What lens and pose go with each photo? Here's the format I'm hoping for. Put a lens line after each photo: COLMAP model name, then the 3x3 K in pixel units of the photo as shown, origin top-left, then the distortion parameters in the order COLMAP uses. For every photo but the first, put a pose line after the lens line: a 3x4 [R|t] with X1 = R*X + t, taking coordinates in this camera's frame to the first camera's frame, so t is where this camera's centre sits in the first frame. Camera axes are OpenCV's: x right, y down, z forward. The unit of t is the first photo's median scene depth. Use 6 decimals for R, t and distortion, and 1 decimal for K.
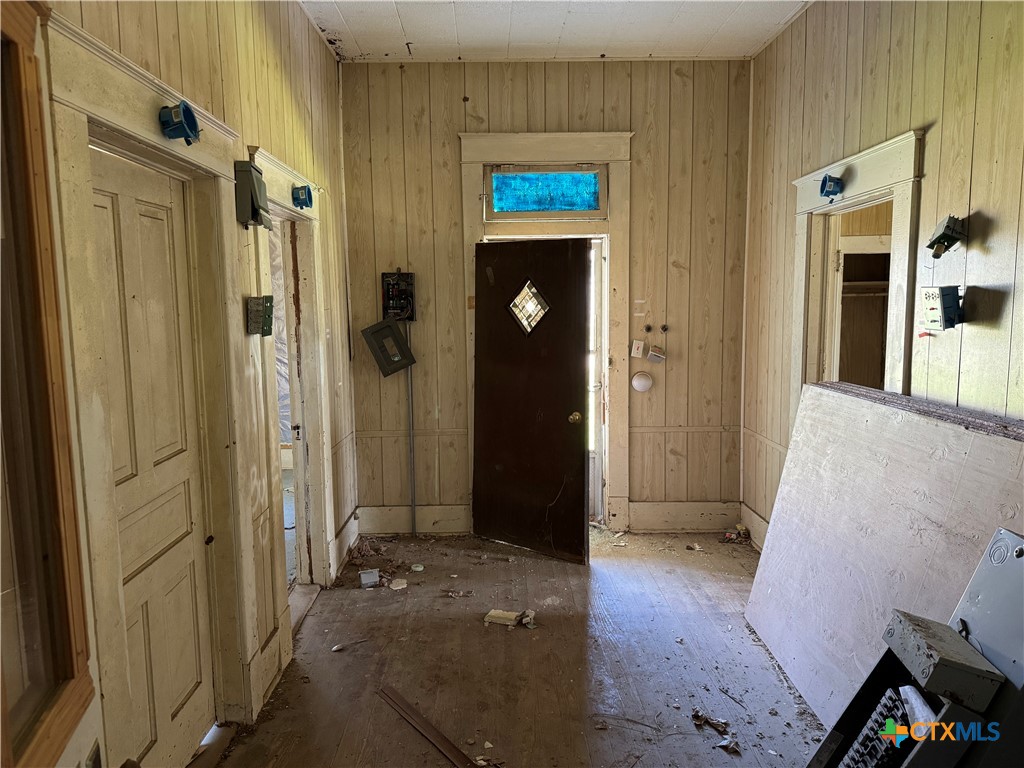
lens RADIAL K [[720.4, 0, 511.1], [0, 720.4, 380.5], [0, 0, 1]] dist [0.029575, -0.013589]
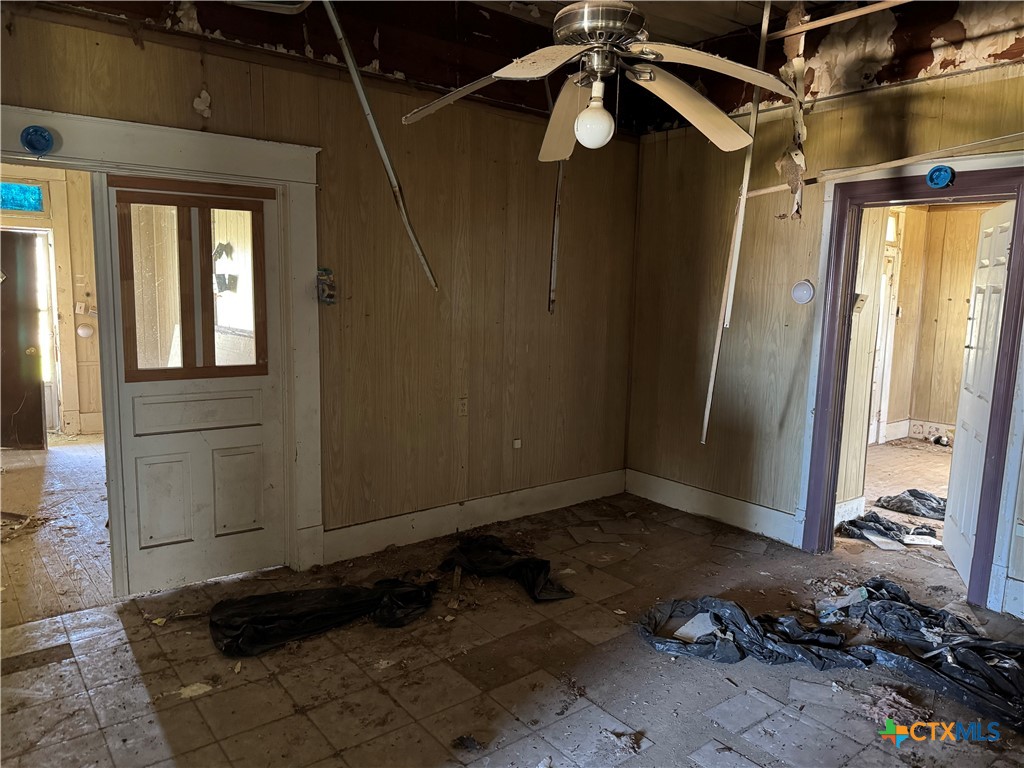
lens RADIAL K [[720.4, 0, 500.8], [0, 720.4, 385.0], [0, 0, 1]] dist [0.029575, -0.013589]
pose [[0.797707, -0.043766, 0.601456, -0.040471], [0.029368, 0.998999, 0.033743, 0.089514], [-0.602330, -0.009254, 0.798193, -0.718957]]
